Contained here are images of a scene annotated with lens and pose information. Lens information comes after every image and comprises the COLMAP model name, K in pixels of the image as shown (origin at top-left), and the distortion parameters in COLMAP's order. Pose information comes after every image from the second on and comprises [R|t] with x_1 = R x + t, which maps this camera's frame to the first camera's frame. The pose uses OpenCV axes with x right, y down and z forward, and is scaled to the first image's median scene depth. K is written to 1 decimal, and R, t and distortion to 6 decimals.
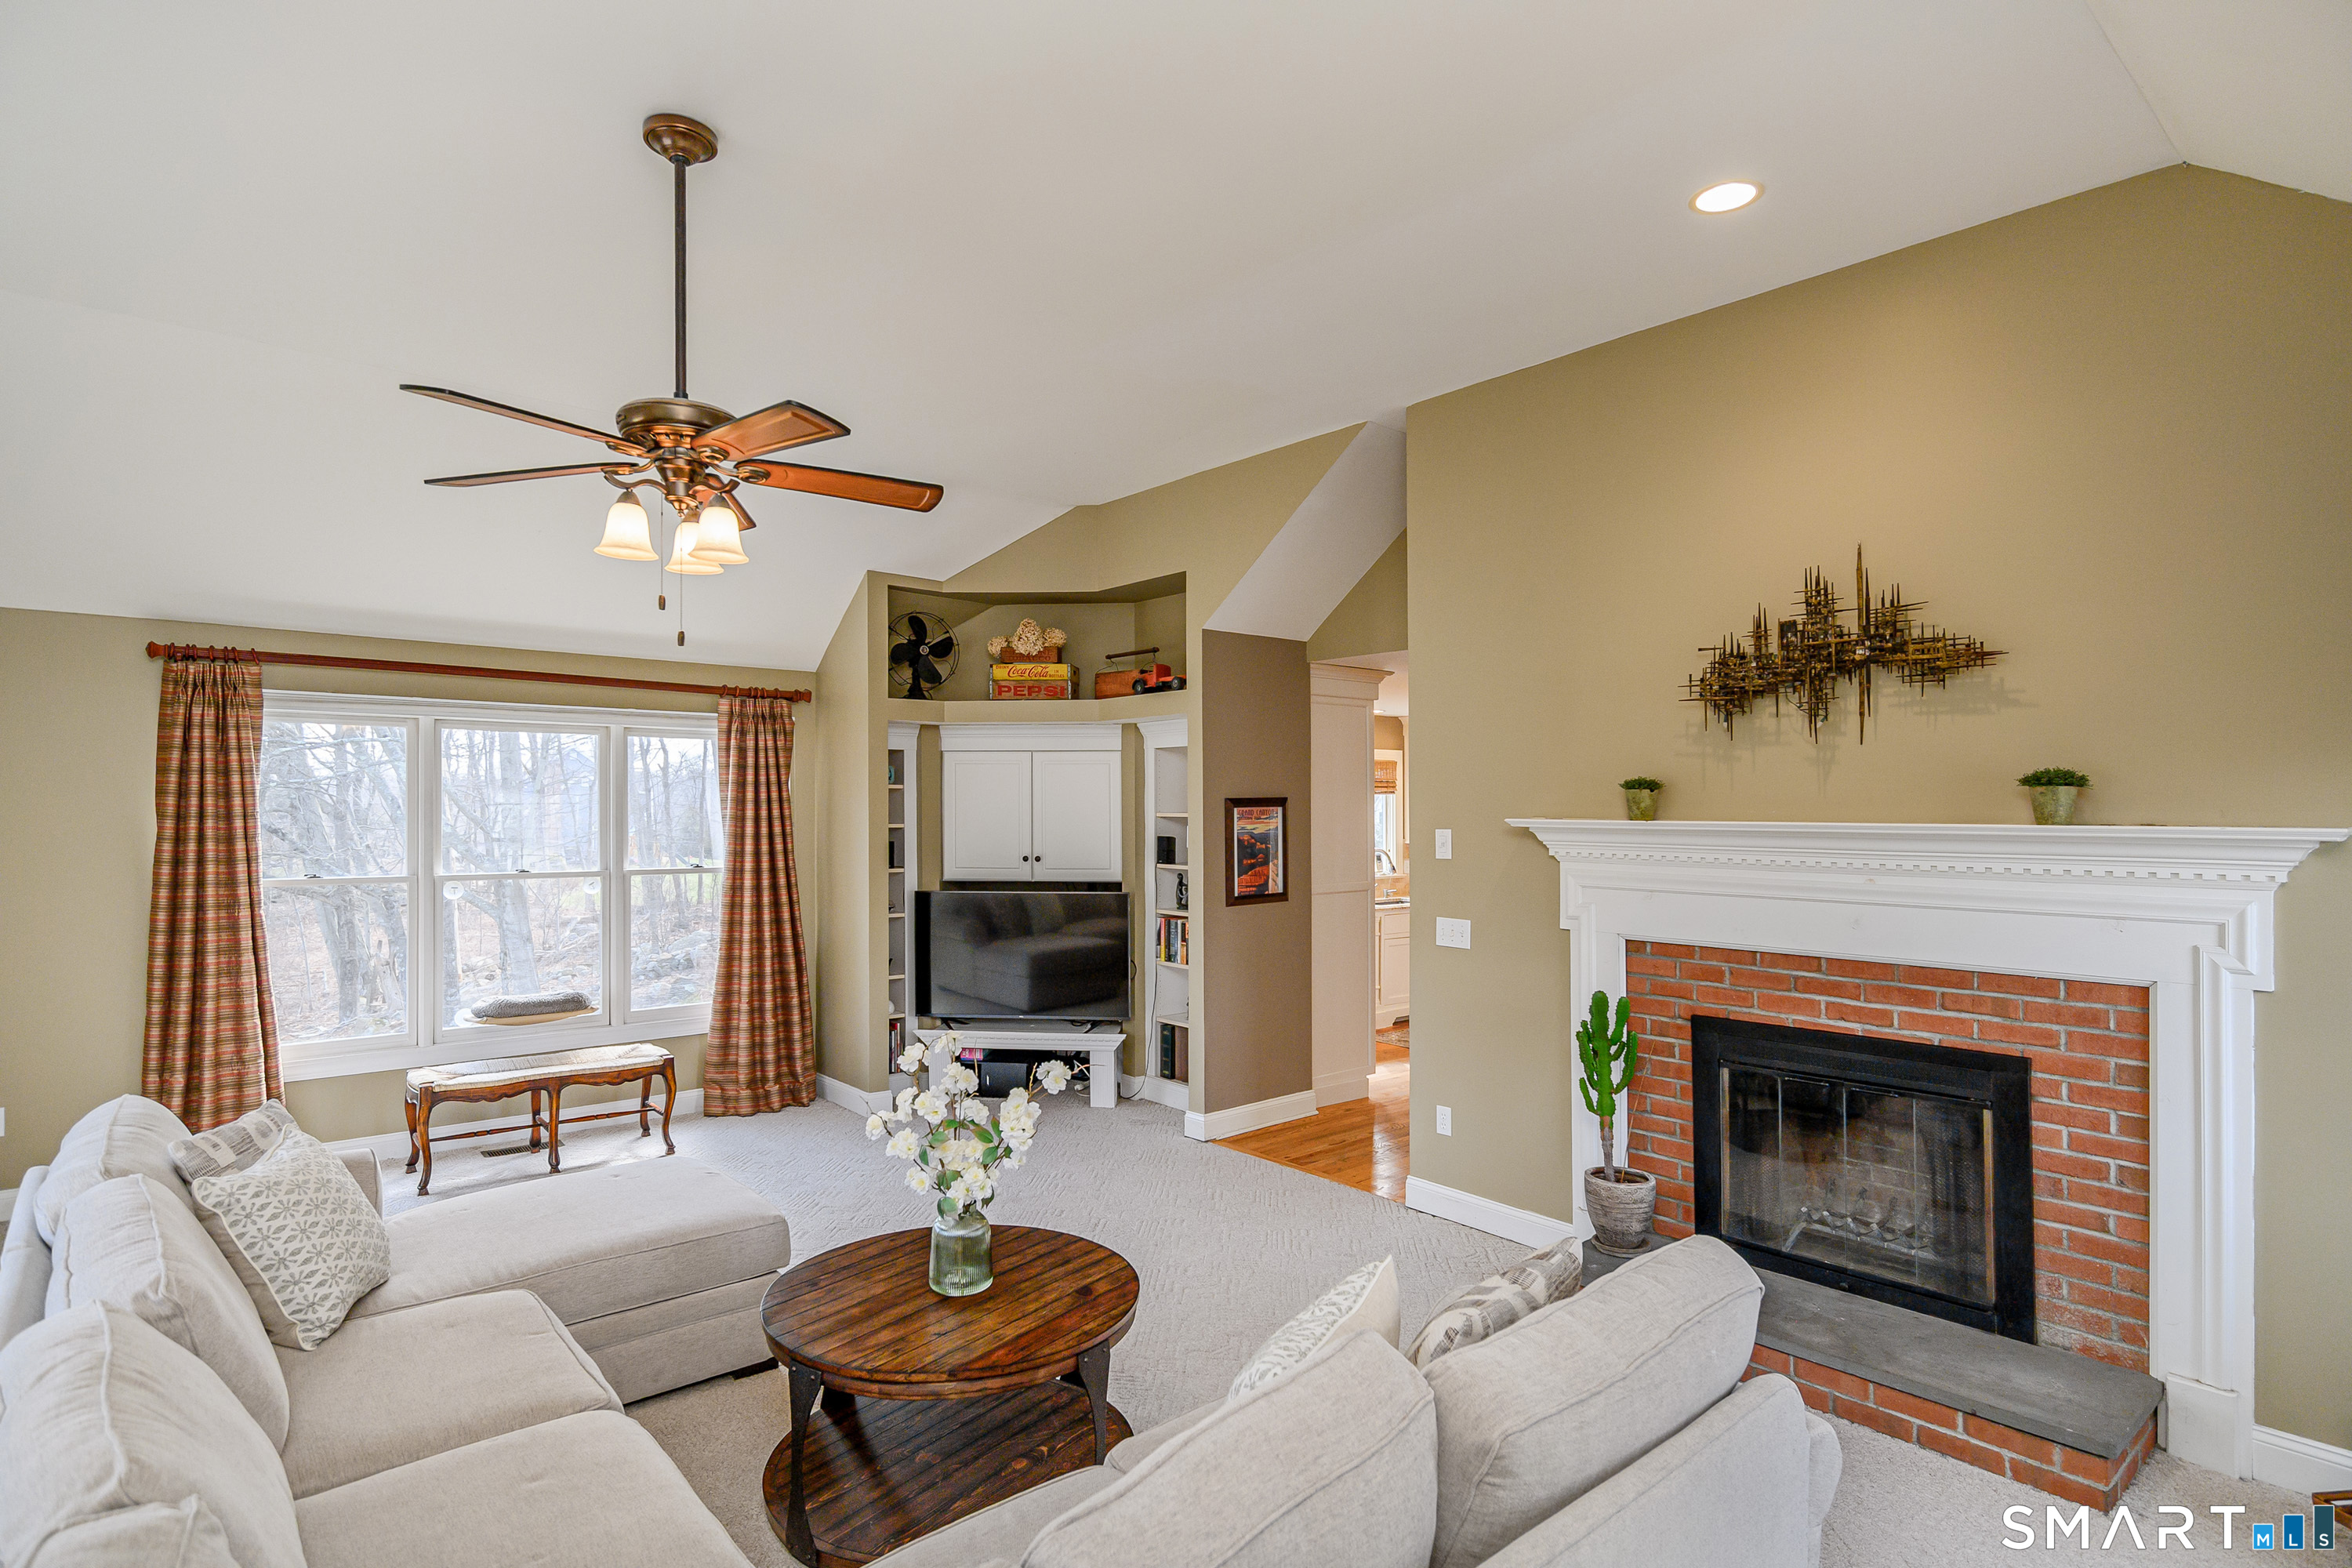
lens RADIAL K [[1195.3, 0, 1174.8], [0, 1195.3, 792.1], [0, 0, 1]] dist [0.003644, 0.001110]
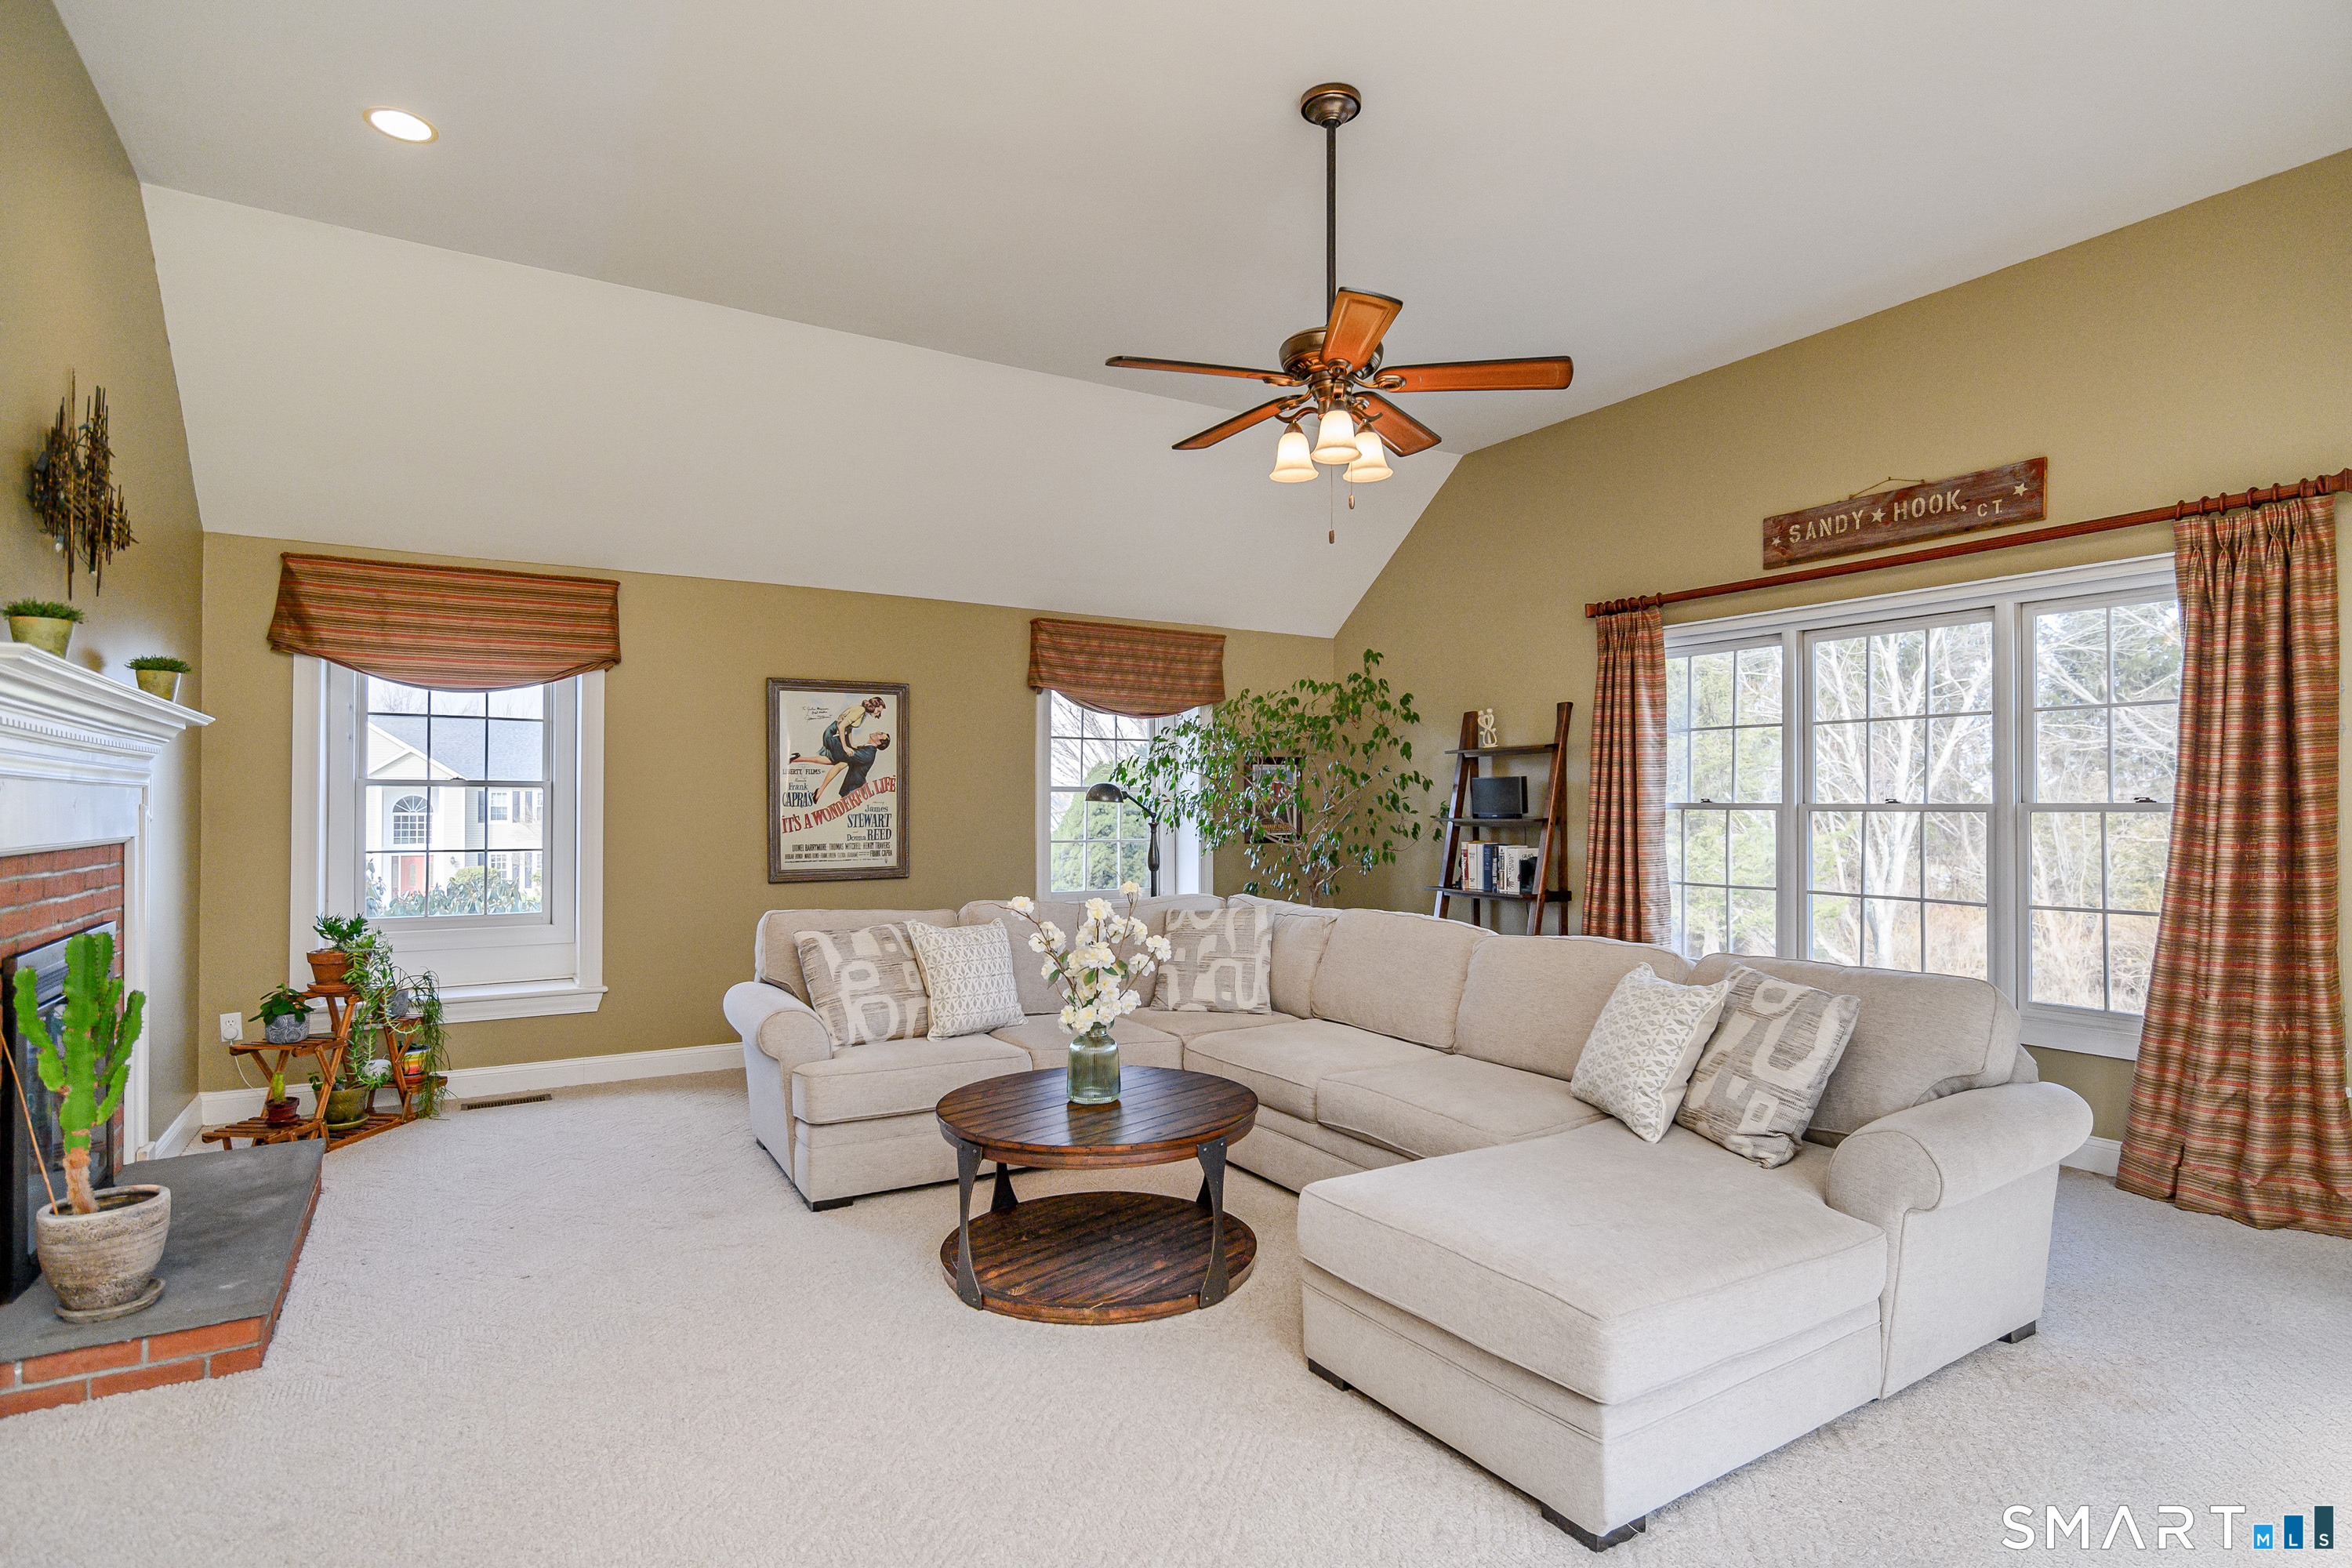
lens RADIAL K [[1195.3, 0, 1155.2], [0, 1195.3, 797.5], [0, 0, 1]] dist [0.003644, 0.001110]
pose [[-0.981847, 0.001303, 0.189670, -0.360999], [-0.002409, 0.999810, -0.019335, 0.114766], [-0.189659, -0.019441, -0.981658, 1.643781]]
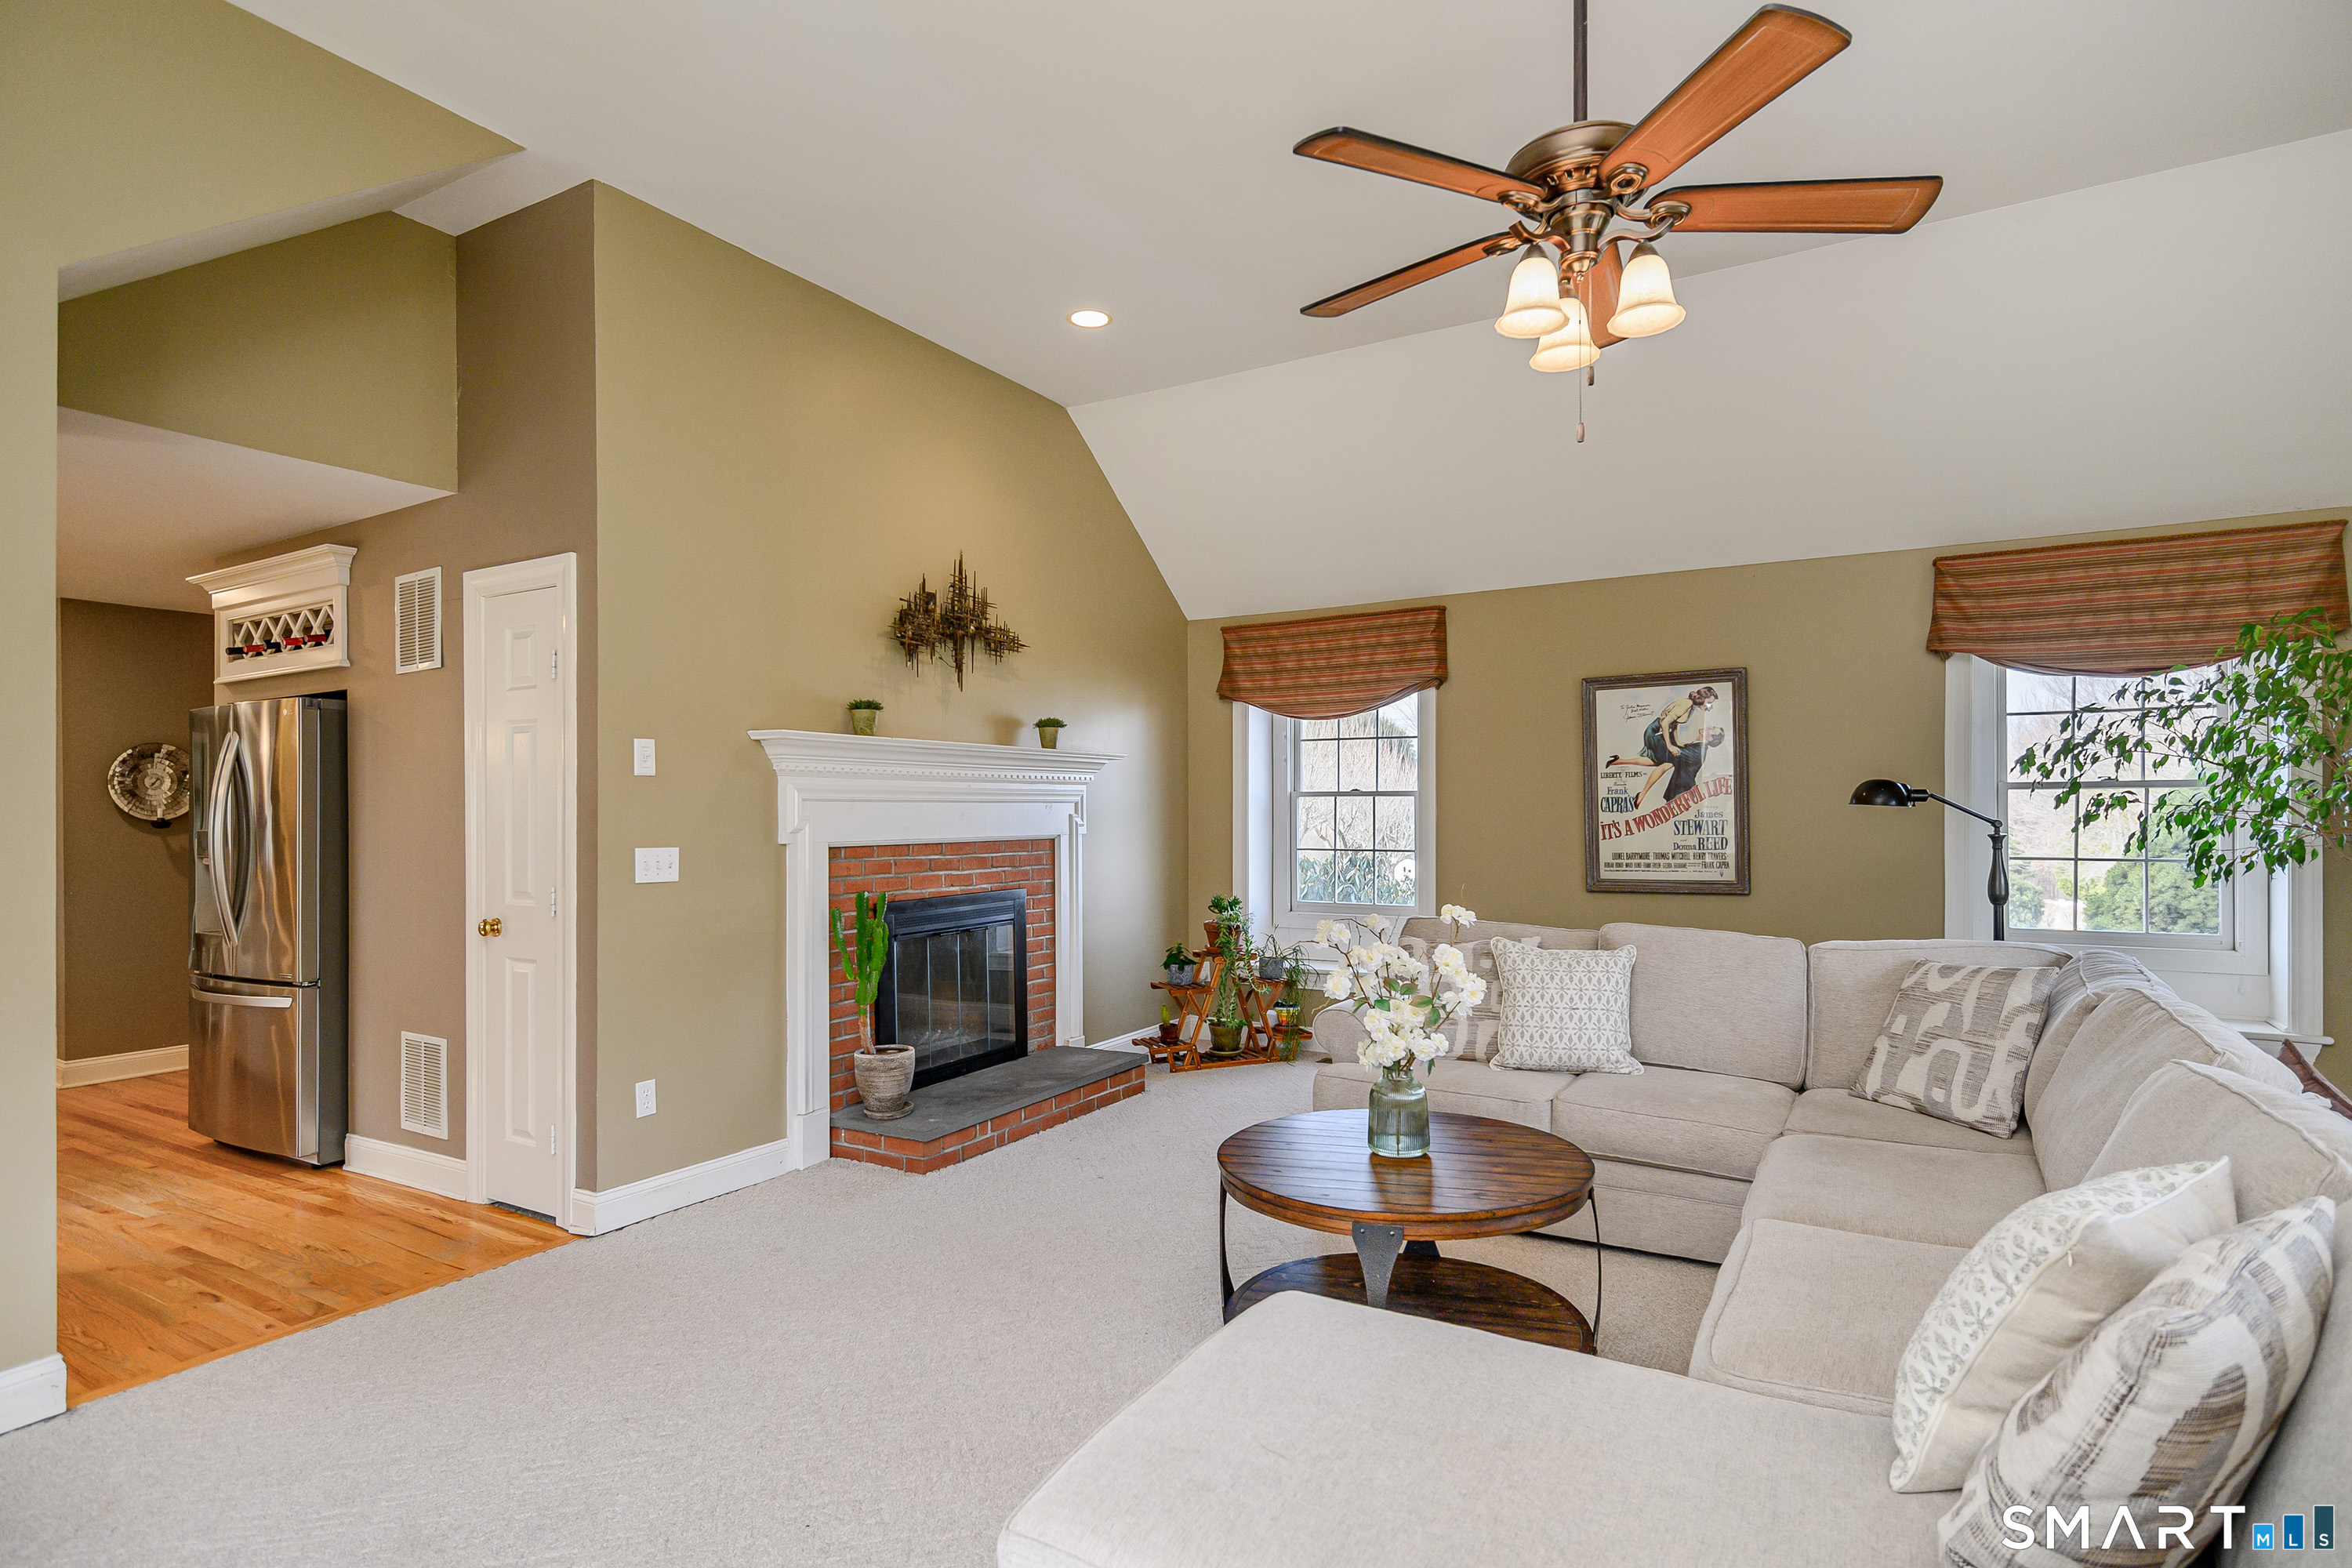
lens RADIAL K [[1195.3, 0, 1175.4], [0, 1195.3, 800.6], [0, 0, 1]] dist [0.003644, 0.001110]
pose [[-0.313085, 0.009125, 0.949681, -0.839901], [-0.005216, 0.999922, -0.011327, 0.102910], [-0.949711, -0.008500, -0.313013, 1.168221]]
